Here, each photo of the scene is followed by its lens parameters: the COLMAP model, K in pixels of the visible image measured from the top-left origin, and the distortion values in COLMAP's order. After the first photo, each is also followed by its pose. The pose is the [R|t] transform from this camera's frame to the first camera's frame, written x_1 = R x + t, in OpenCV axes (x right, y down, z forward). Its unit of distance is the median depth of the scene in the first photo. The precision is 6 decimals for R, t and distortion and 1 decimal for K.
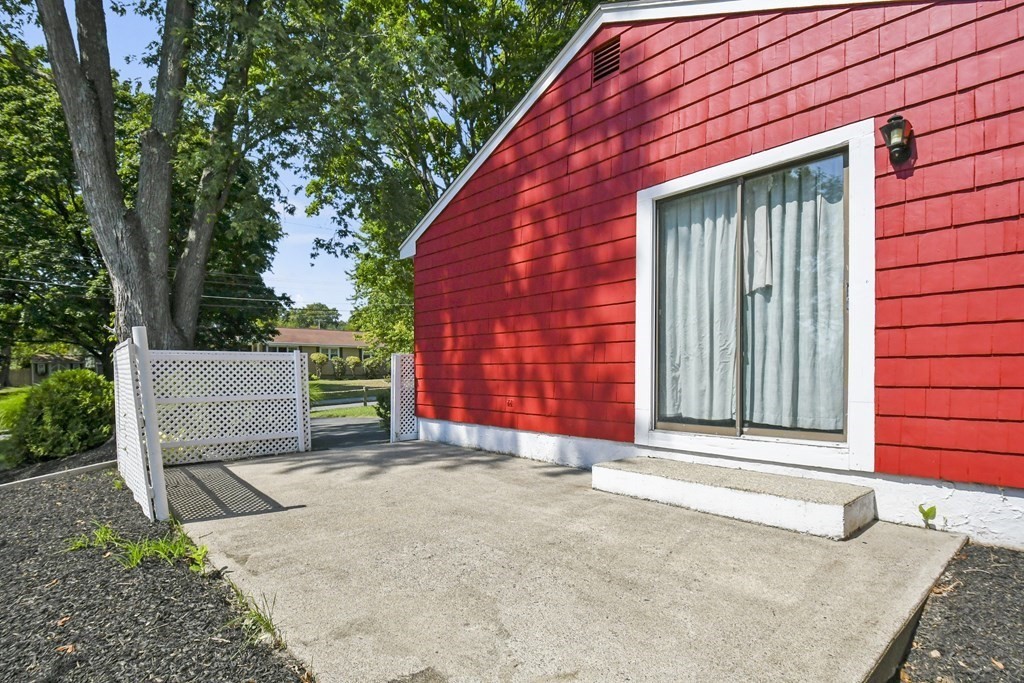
lens RADIAL K [[531.1, 0, 507.8], [0, 531.1, 392.1], [0, 0, 1]] dist [0.000553, -0.000193]
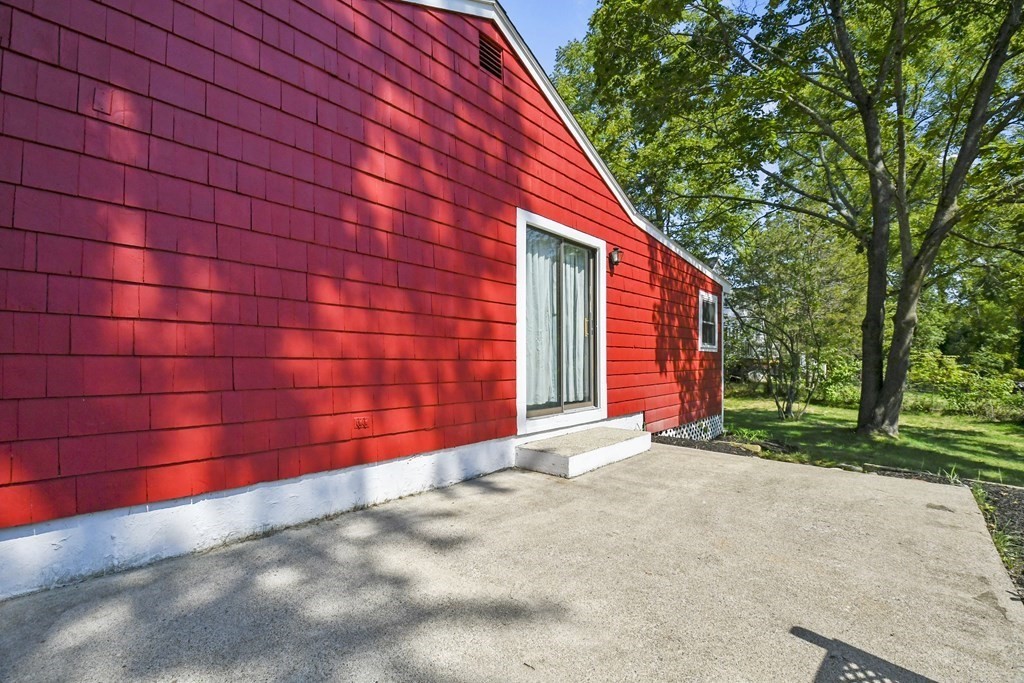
lens RADIAL K [[454.3, 0, 510.5], [0, 454.3, 352.2], [0, 0, 1]] dist [0.000513, -0.016712]
pose [[-0.136789, 0.012222, 0.990525, -0.678474], [0.026364, 0.999615, -0.008694, -0.064842], [-0.990249, 0.024925, -0.137058, 1.134190]]
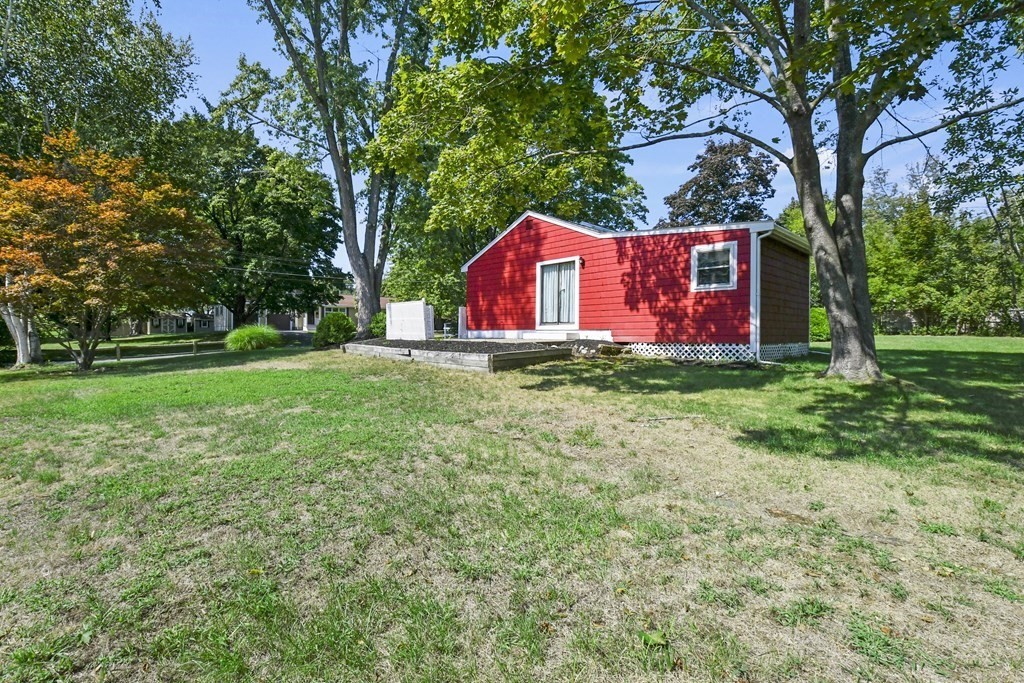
lens RADIAL K [[454.3, 0, 510.5], [0, 454.3, 352.2], [0, 0, 1]] dist [0.000513, -0.016712]
pose [[0.999415, 0.006669, 0.033545, -0.049234], [-0.006824, 0.999967, 0.004512, 0.240610], [-0.033514, -0.004739, 0.999427, -2.153967]]
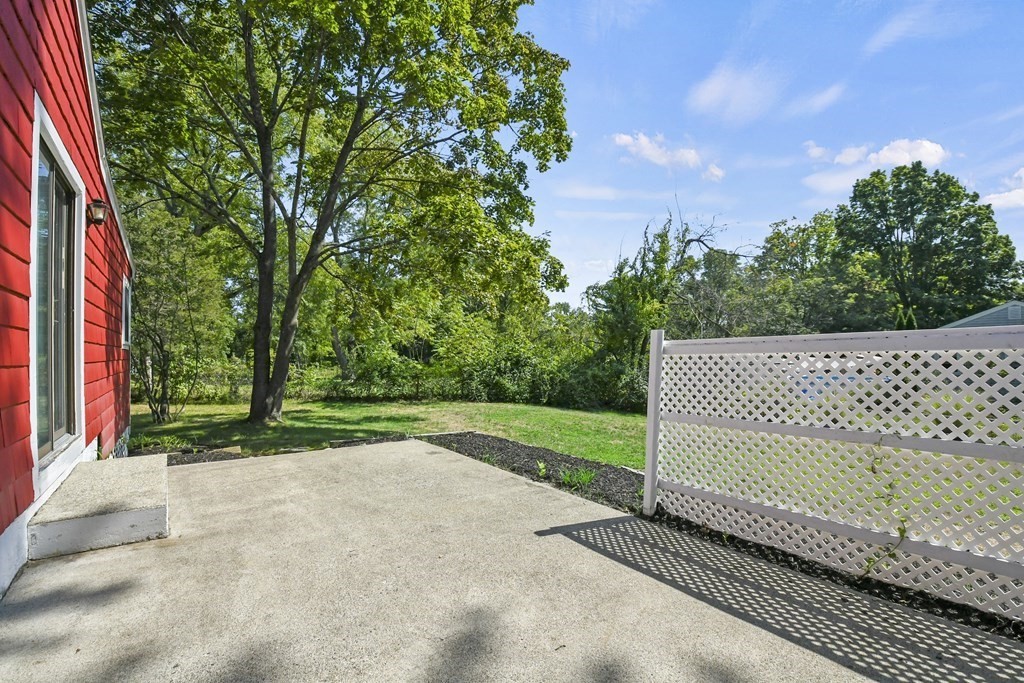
lens RADIAL K [[449.7, 0, 501.3], [0, 449.7, 344.3], [0, 0, 1]] dist [0.001868, -0.015533]
pose [[-0.995054, 0.012689, 0.098518, -0.336116], [0.013875, 0.999839, 0.011362, -0.079504], [-0.098358, 0.012673, -0.995070, 1.436524]]
